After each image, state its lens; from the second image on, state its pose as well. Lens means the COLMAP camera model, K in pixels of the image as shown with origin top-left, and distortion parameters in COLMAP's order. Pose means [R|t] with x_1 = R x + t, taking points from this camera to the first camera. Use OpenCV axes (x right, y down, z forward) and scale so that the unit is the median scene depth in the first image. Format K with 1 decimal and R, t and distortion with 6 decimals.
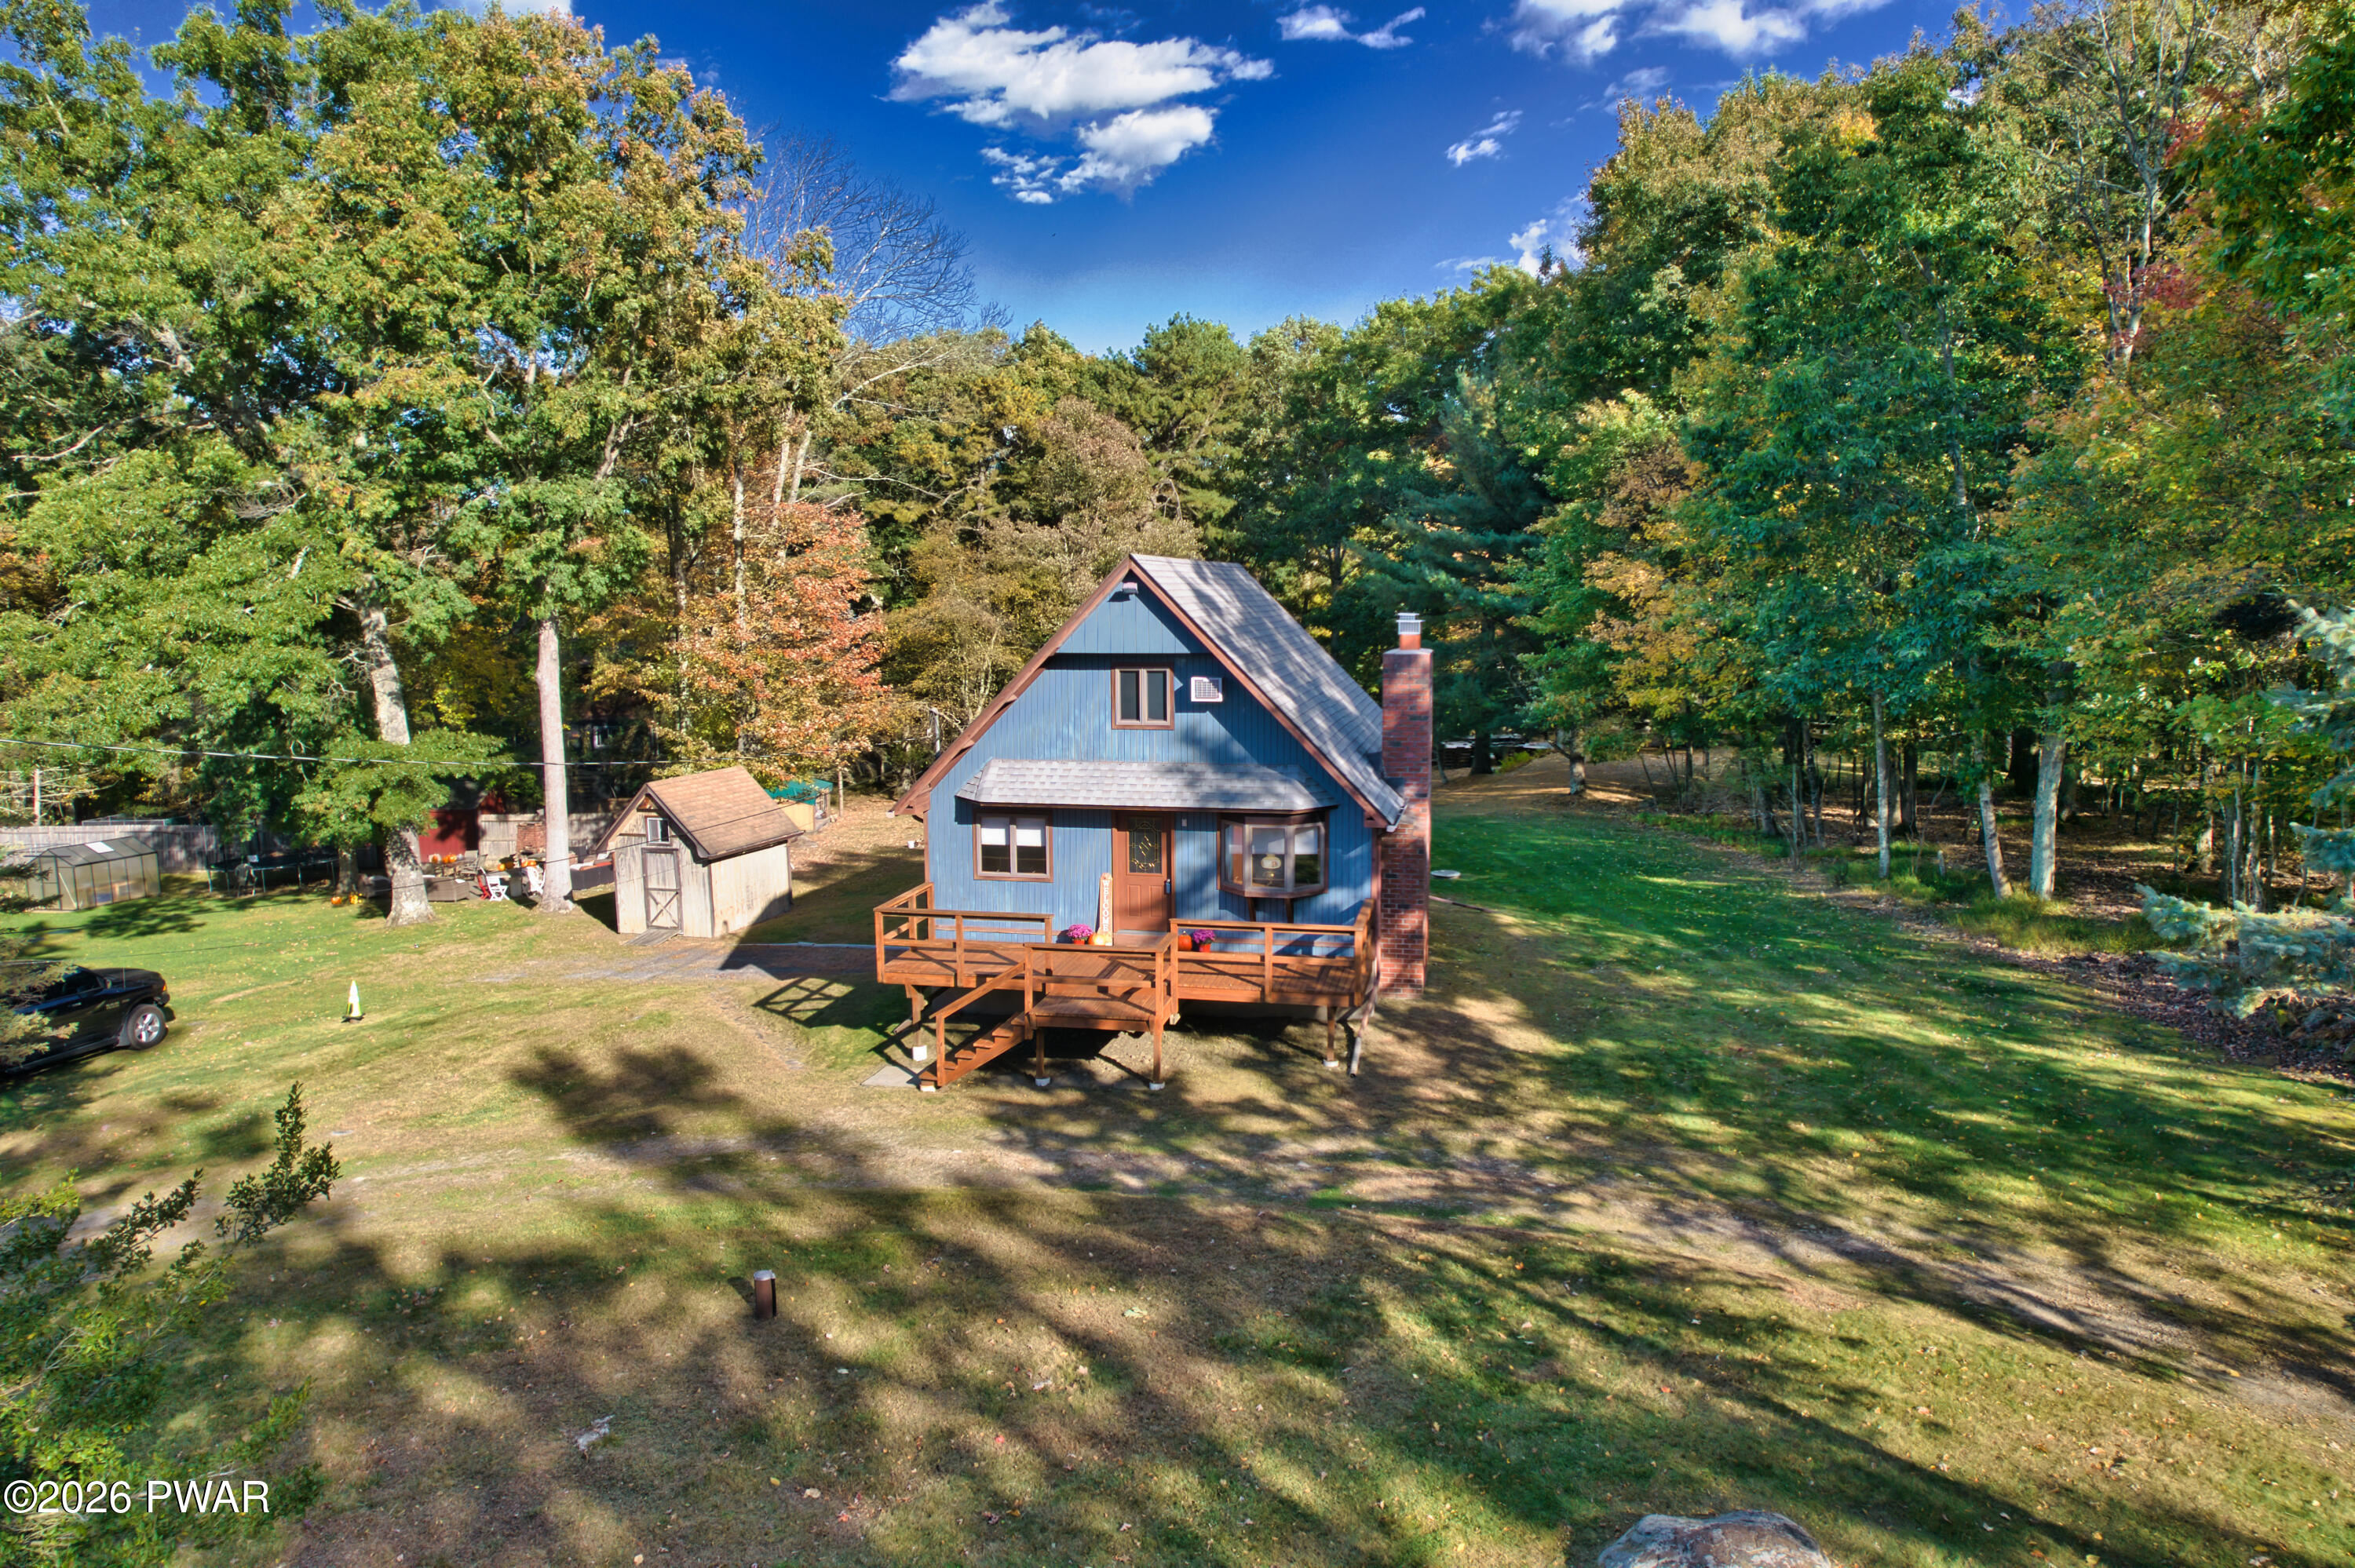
lens RADIAL K [[1510.2, 0, 1177.5], [0, 1510.2, 784.0], [0, 0, 1]] dist [-0.029008, 0.003741]
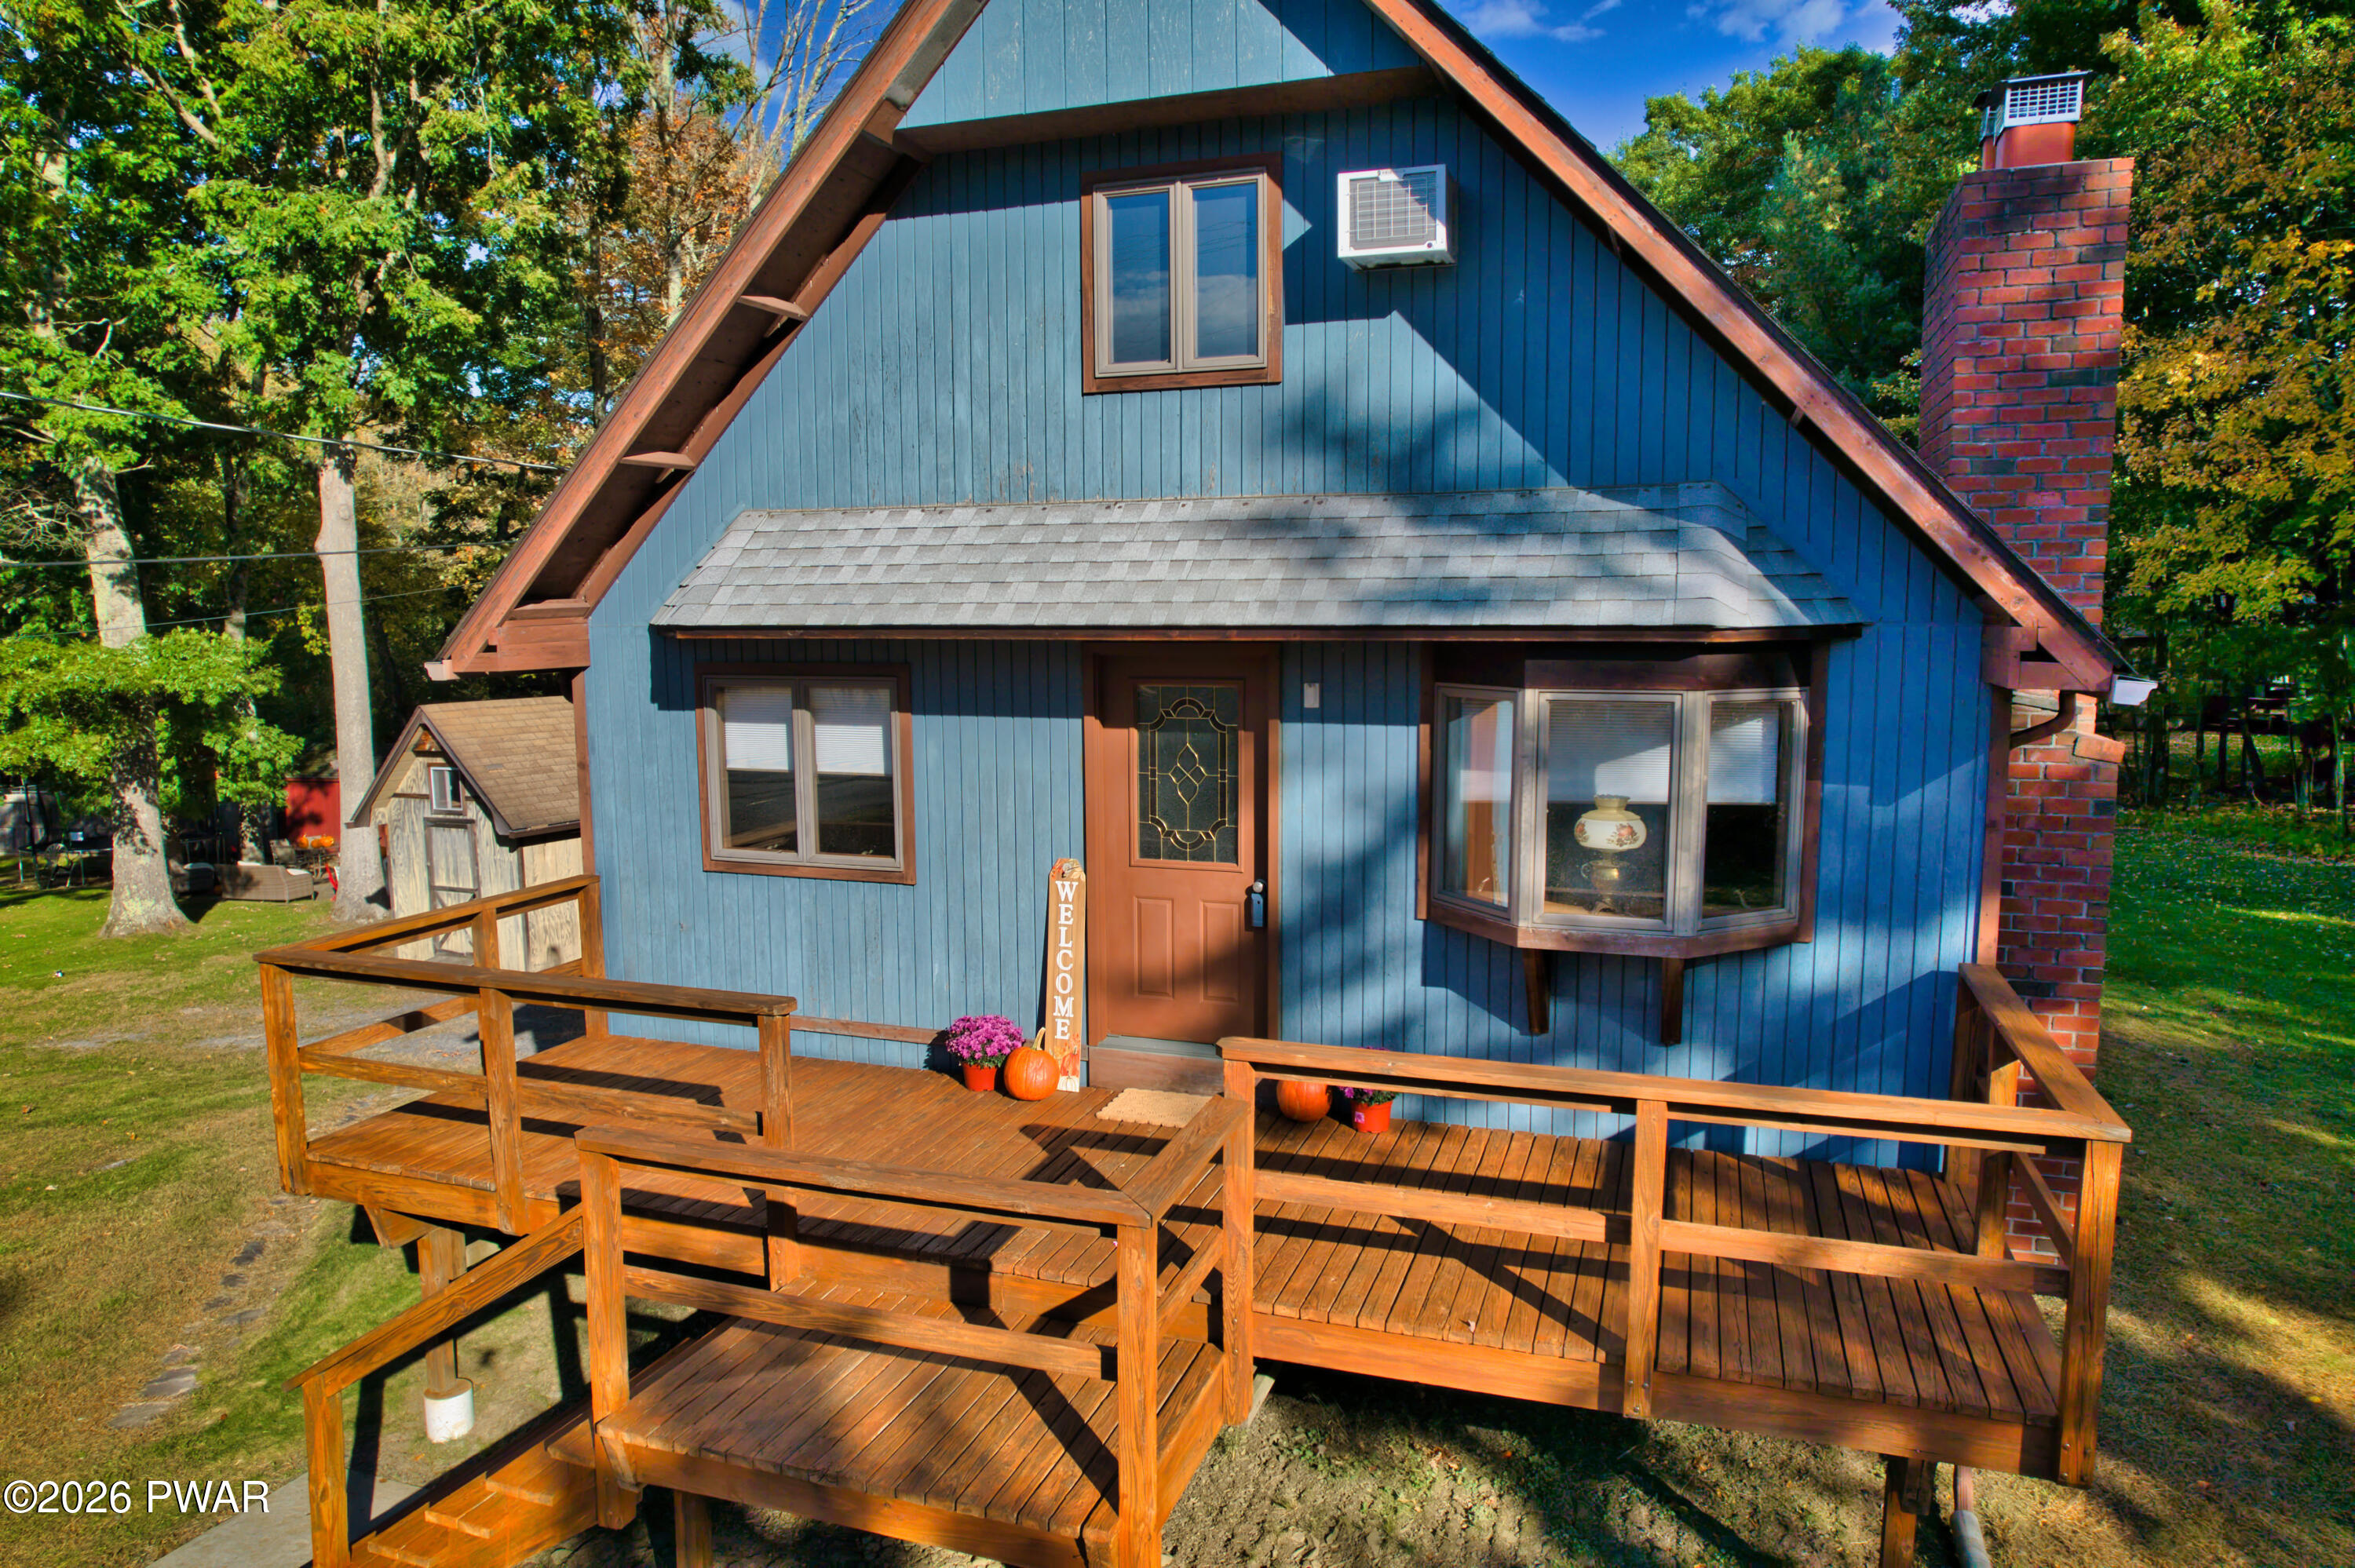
lens RADIAL K [[1506.5, 0, 1177.5], [0, 1506.5, 784.0], [0, 0, 1]] dist [-0.029049, 0.001910]
pose [[0.992096, 0.016510, -0.124394, 0.015623], [-0.018162, 0.999761, -0.012163, 0.047365], [0.124164, 0.014326, 0.992158, 0.697453]]
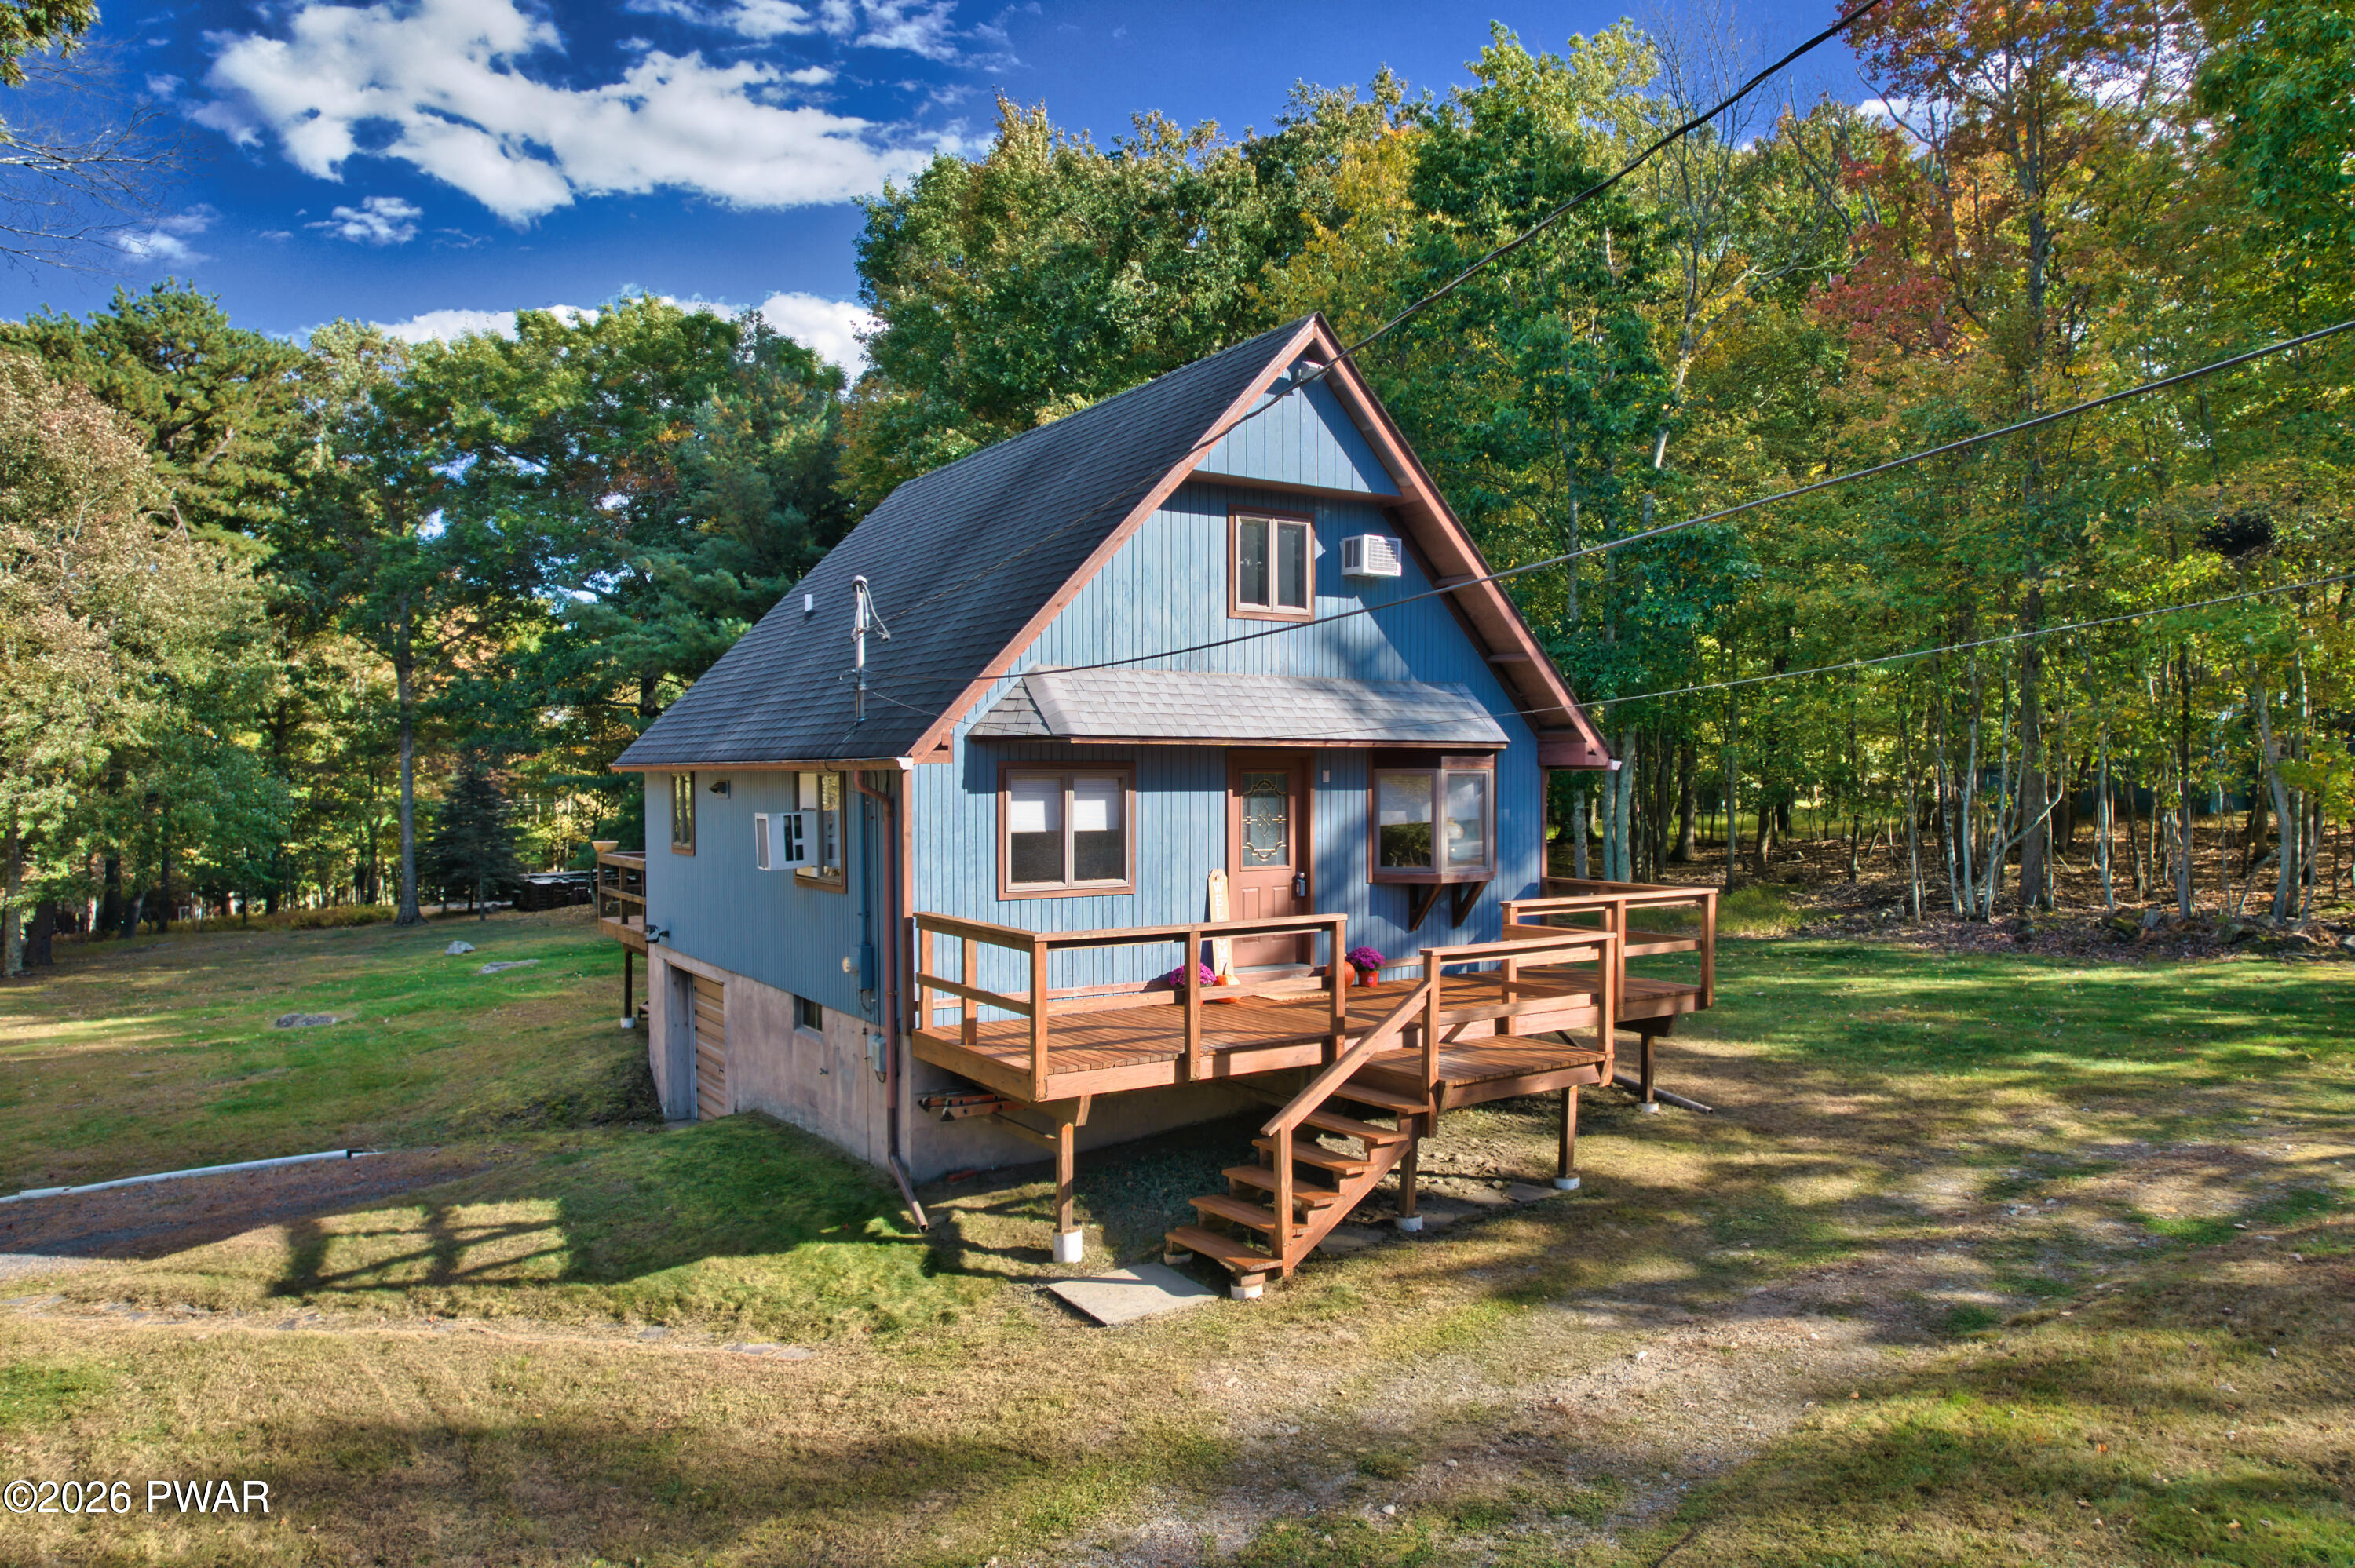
lens RADIAL K [[1514.8, 0, 1177.5], [0, 1514.8, 784.0], [0, 0, 1]] dist [-0.065483, 0.064646]
pose [[0.702200, 0.001581, 0.711978, -0.474103], [0.088874, 0.991982, -0.089856, 0.078262], [-0.706411, 0.126373, 0.696429, 0.616278]]
